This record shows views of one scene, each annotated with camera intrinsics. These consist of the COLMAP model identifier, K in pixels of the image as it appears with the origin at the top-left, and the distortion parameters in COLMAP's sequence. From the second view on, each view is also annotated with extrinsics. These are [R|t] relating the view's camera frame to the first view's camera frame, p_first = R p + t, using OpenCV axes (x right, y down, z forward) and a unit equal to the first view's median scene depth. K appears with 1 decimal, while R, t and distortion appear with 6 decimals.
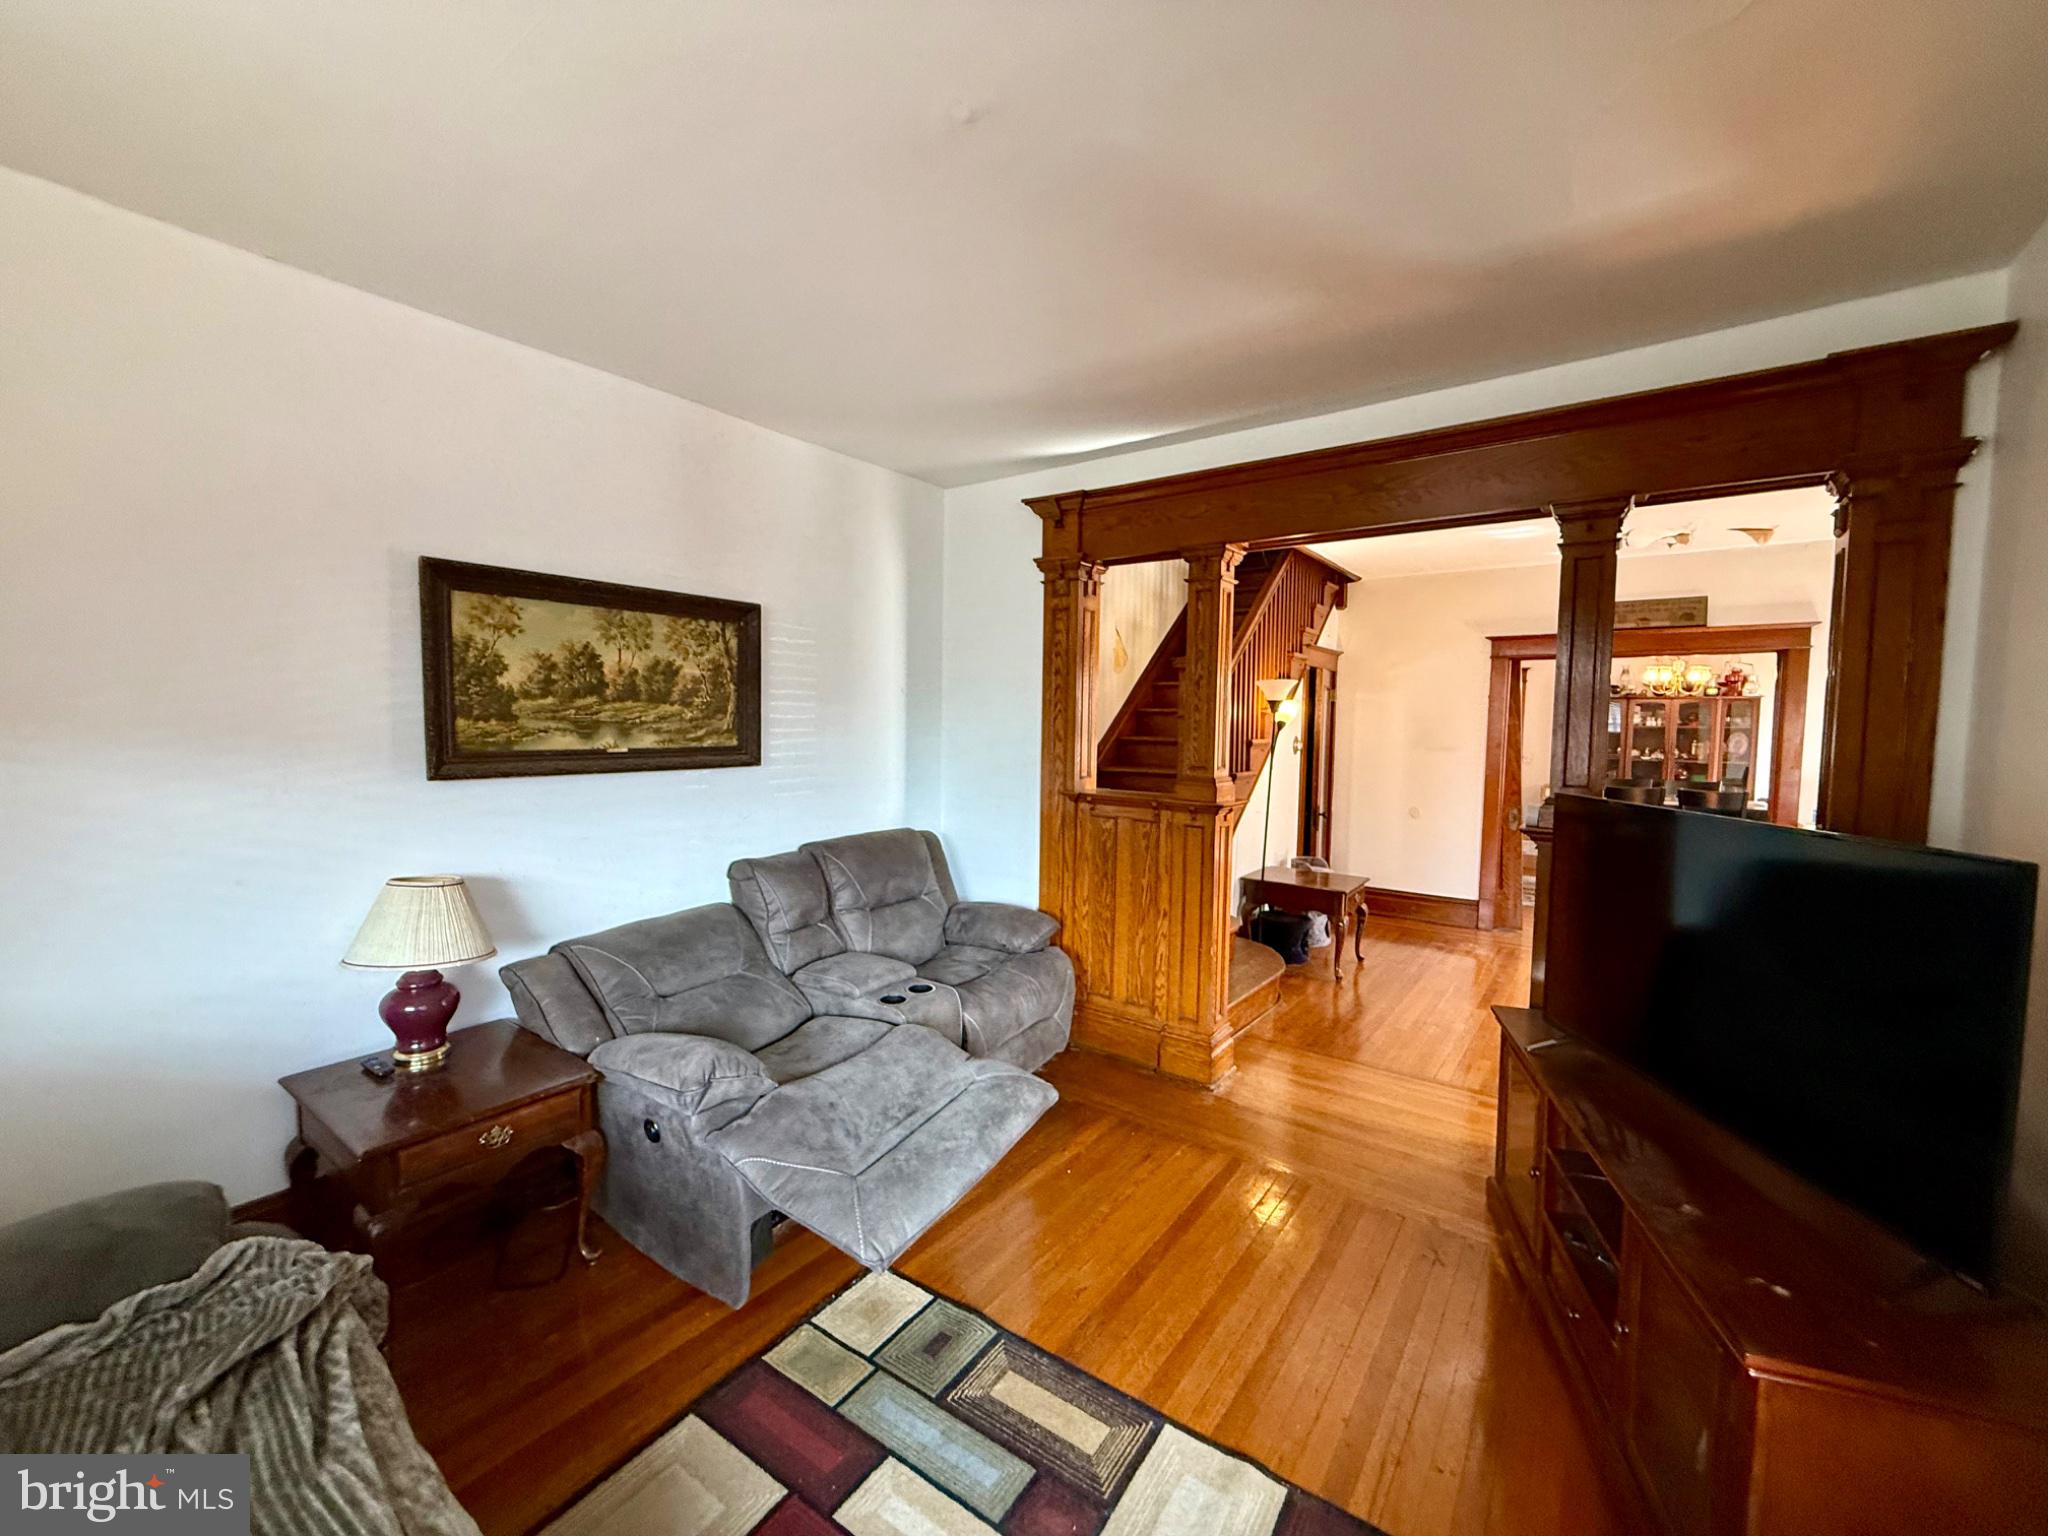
lens RADIAL K [[816.4, 0, 1020.2], [0, 816.4, 763.6], [0, 0, 1]] dist [0.001459, 0.000294]
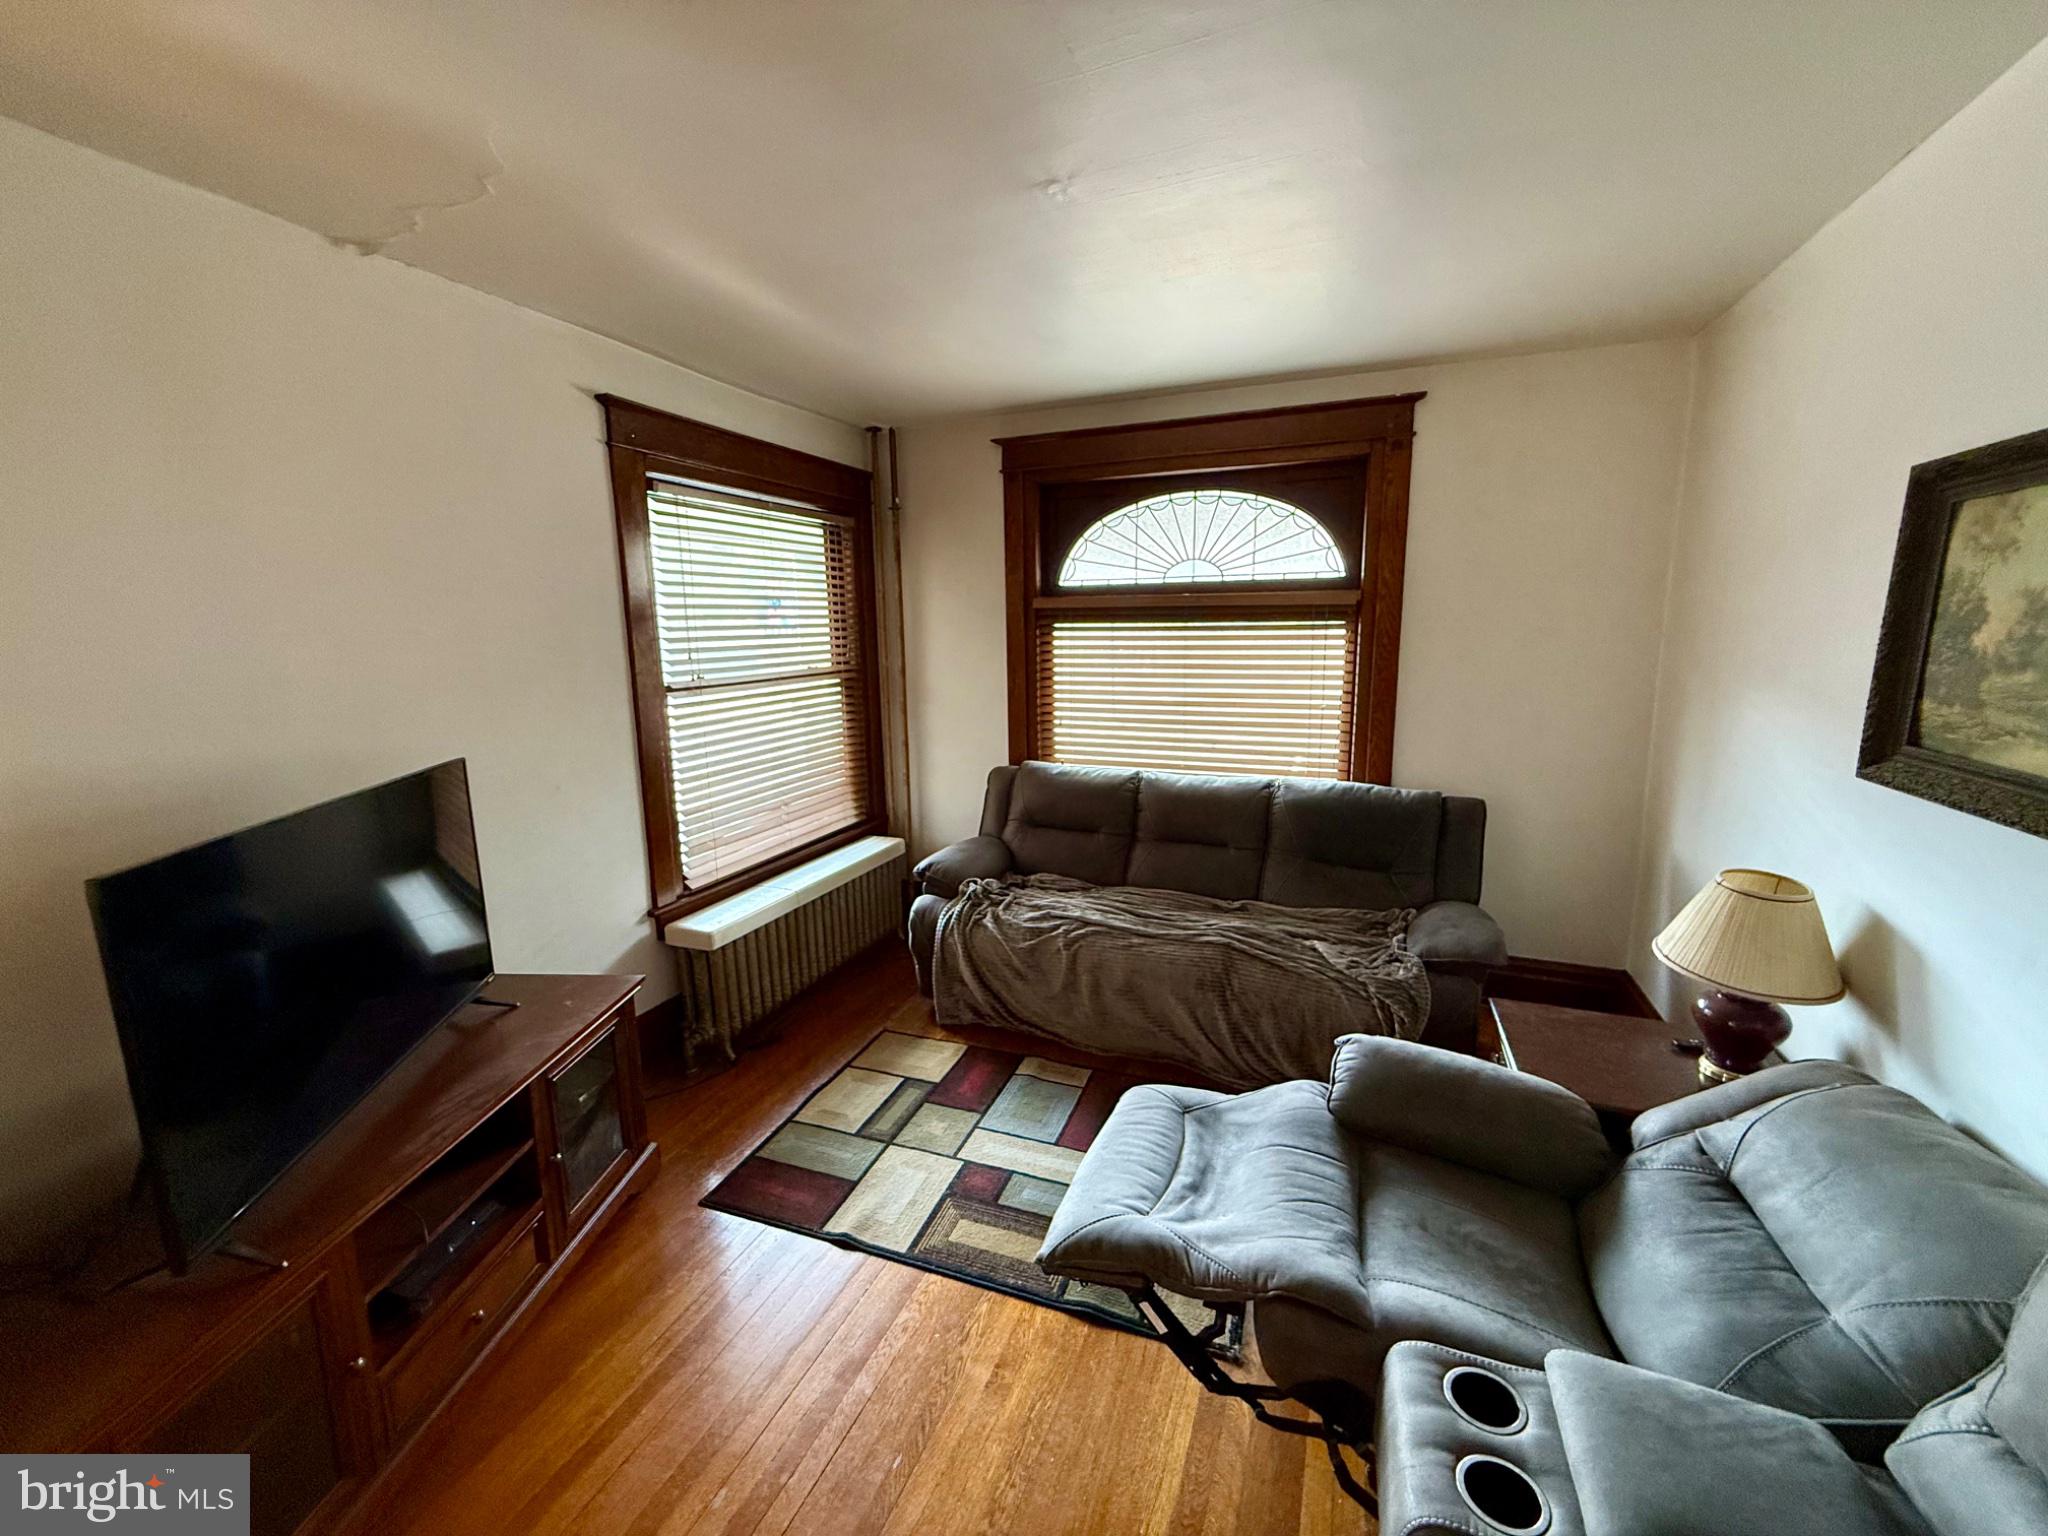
lens RADIAL K [[816.4, 0, 1020.2], [0, 816.4, 763.6], [0, 0, 1]] dist [0.001459, 0.000294]
pose [[-0.972632, 0.038322, -0.229171, 0.179486], [-0.013036, 0.975752, 0.218492, -0.133323], [0.231987, 0.215500, -0.948547, 1.403941]]
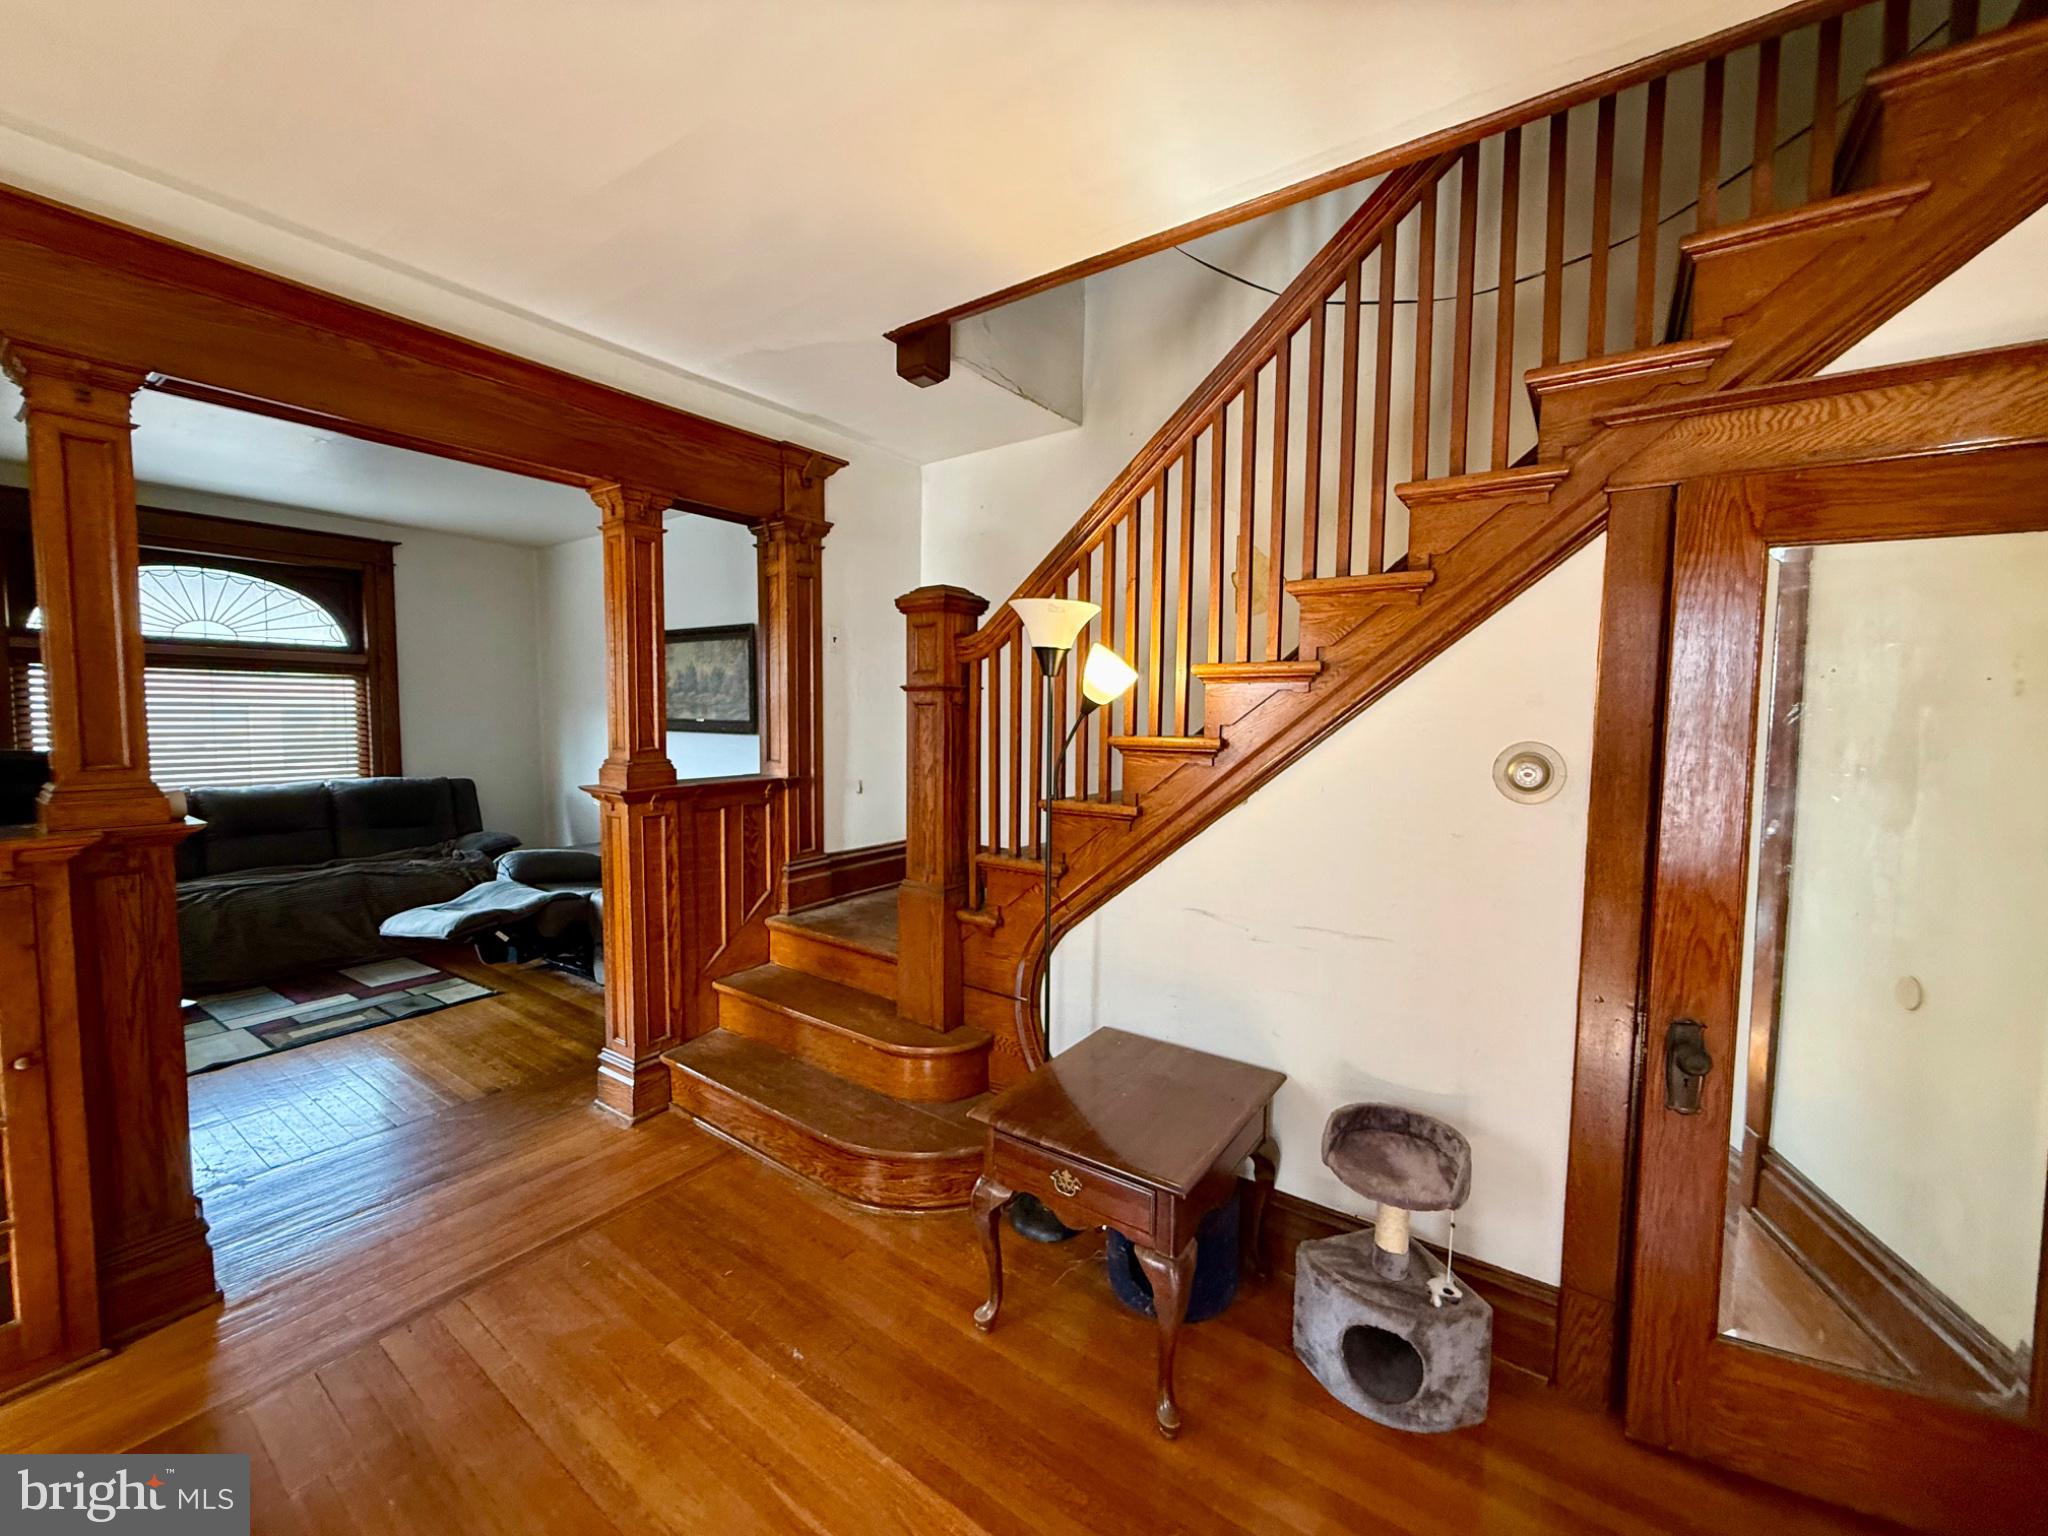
lens RADIAL K [[816.4, 0, 1020.2], [0, 816.4, 763.6], [0, 0, 1]] dist [0.001459, 0.000294]
pose [[0.016664, 0.051539, -0.998532, 1.452699], [-0.065392, 0.996589, 0.050348, -0.063927], [0.997720, 0.064457, 0.019977, 1.843428]]
